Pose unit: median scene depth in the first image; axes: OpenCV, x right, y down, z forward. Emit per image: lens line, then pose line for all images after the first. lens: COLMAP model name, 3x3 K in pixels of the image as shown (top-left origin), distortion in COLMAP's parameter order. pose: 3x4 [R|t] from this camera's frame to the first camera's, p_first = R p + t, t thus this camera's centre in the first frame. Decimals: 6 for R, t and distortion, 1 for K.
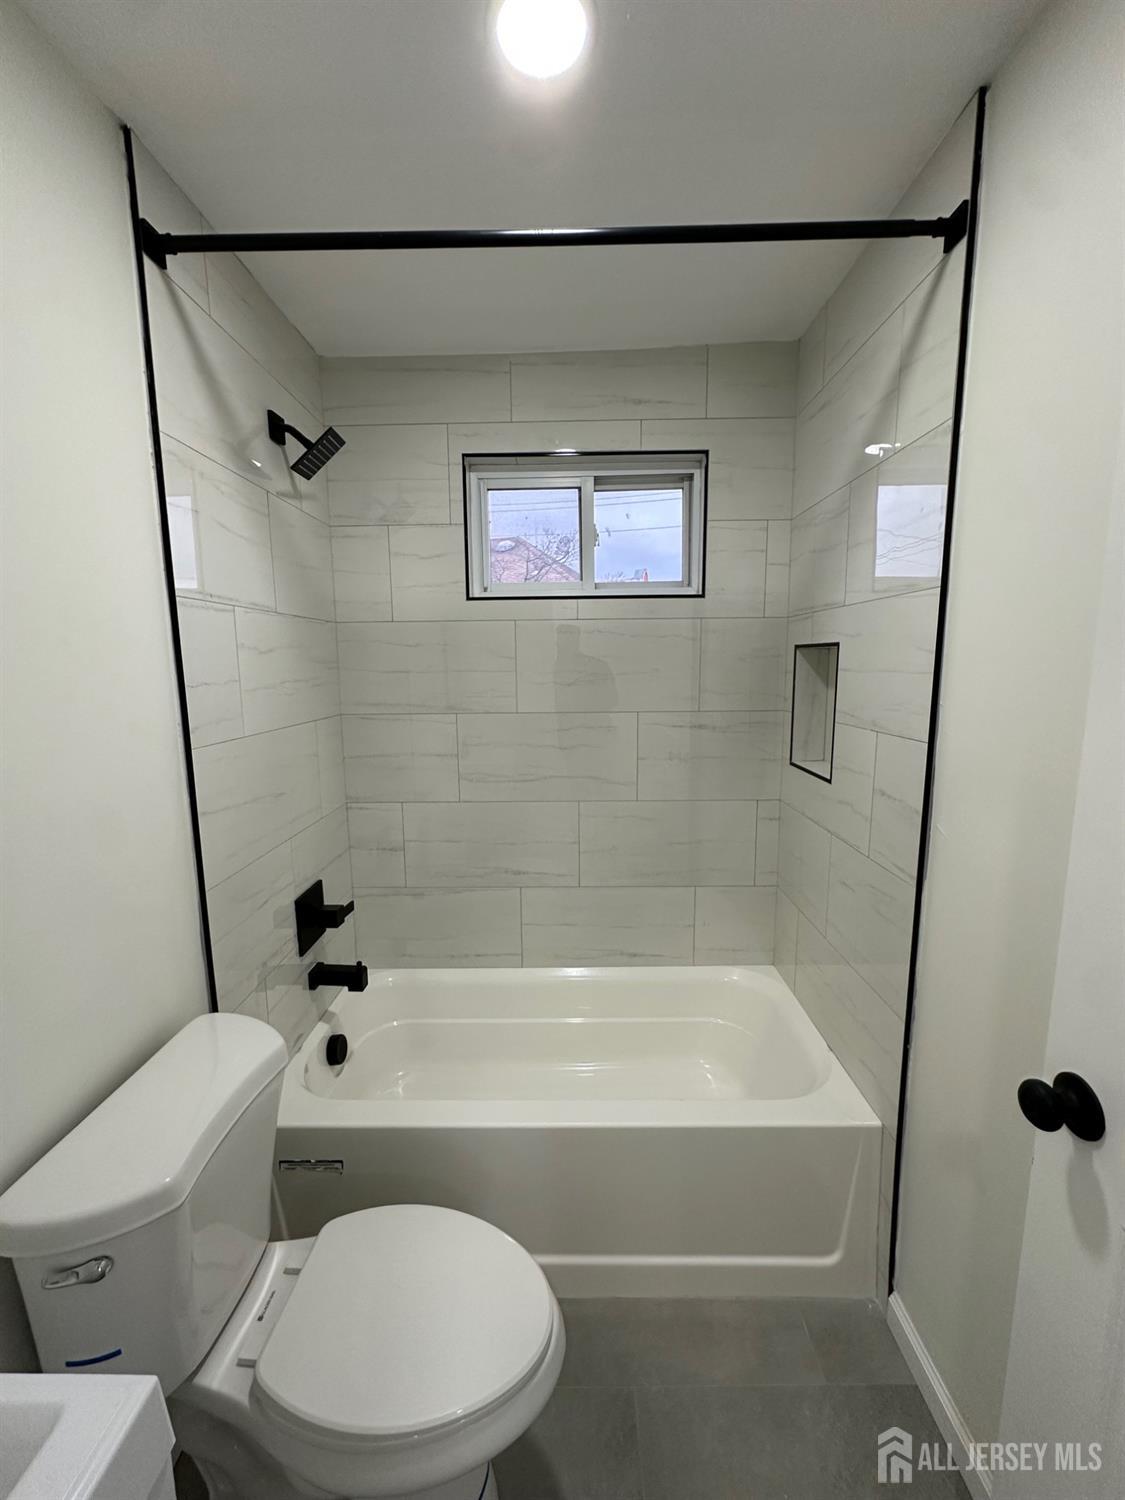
lens RADIAL K [[600.0, 0, 560.9], [0, 600.0, 748.4], [0, 0, 1]] dist [-0.001501, 0.000511]
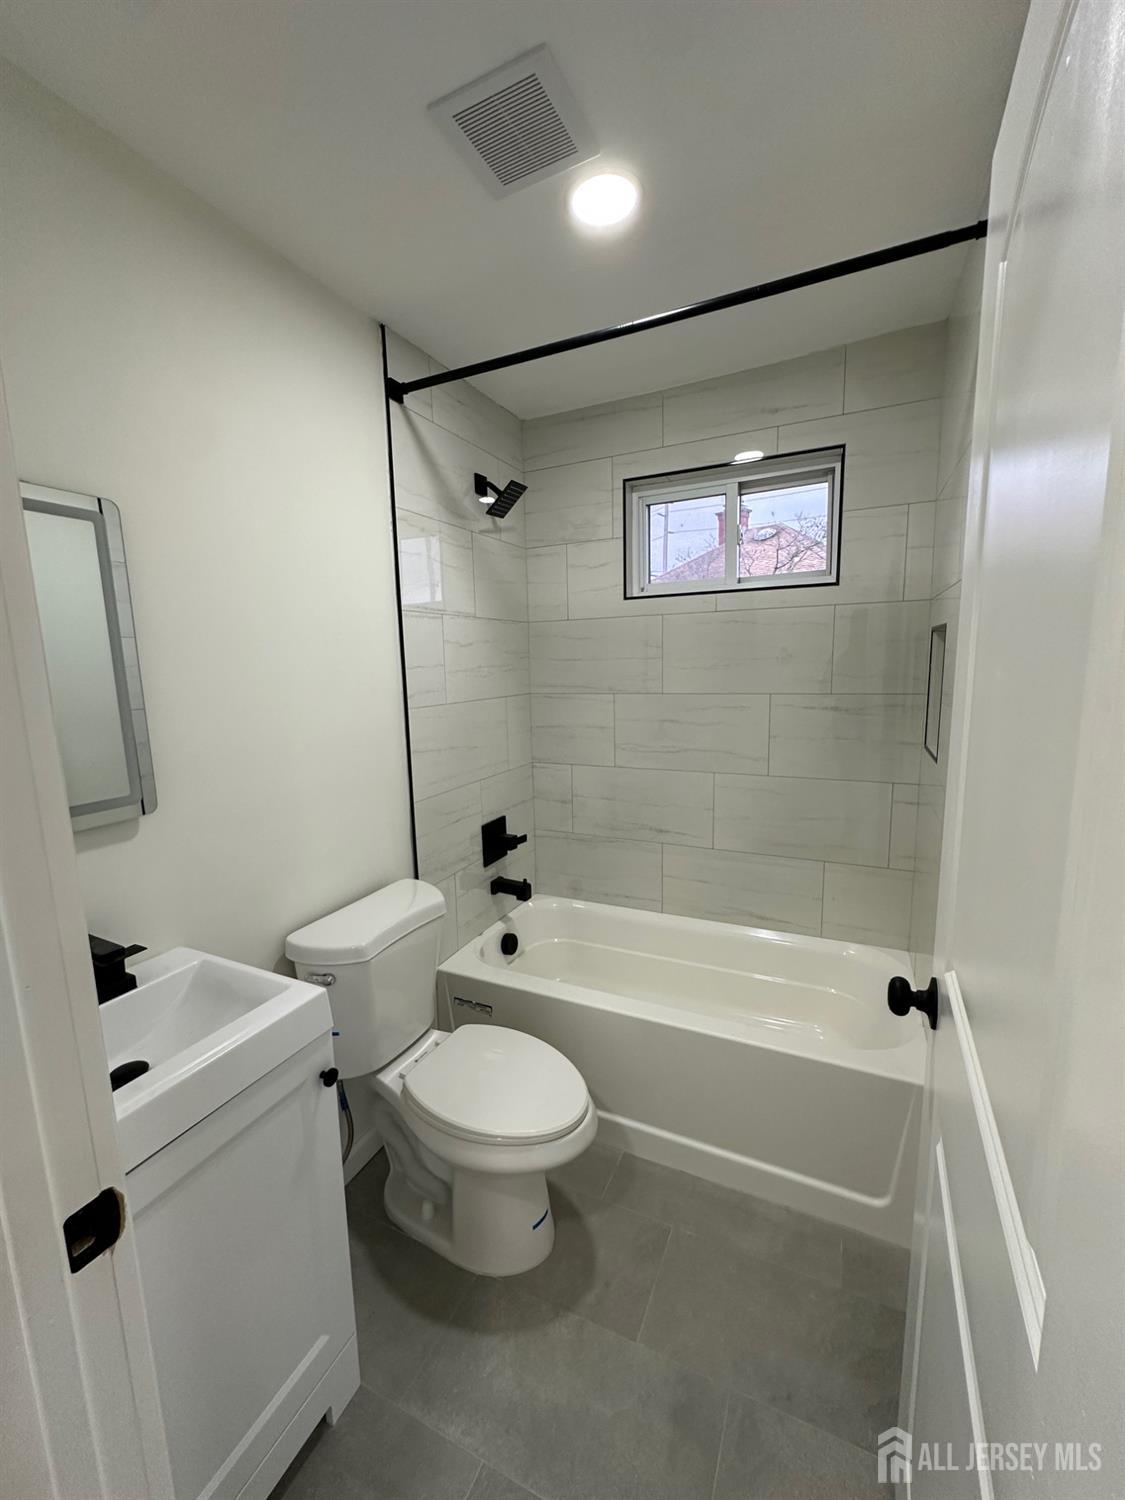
lens RADIAL K [[600.0, 0, 561.2], [0, 600.0, 748.7], [0, 0, 1]] dist [-0.001501, 0.000511]
pose [[0.907789, 0.049323, -0.416518, 0.264608], [-0.044988, 0.998783, 0.020223, 0.036781], [0.417008, 0.000380, 0.908903, -0.164473]]
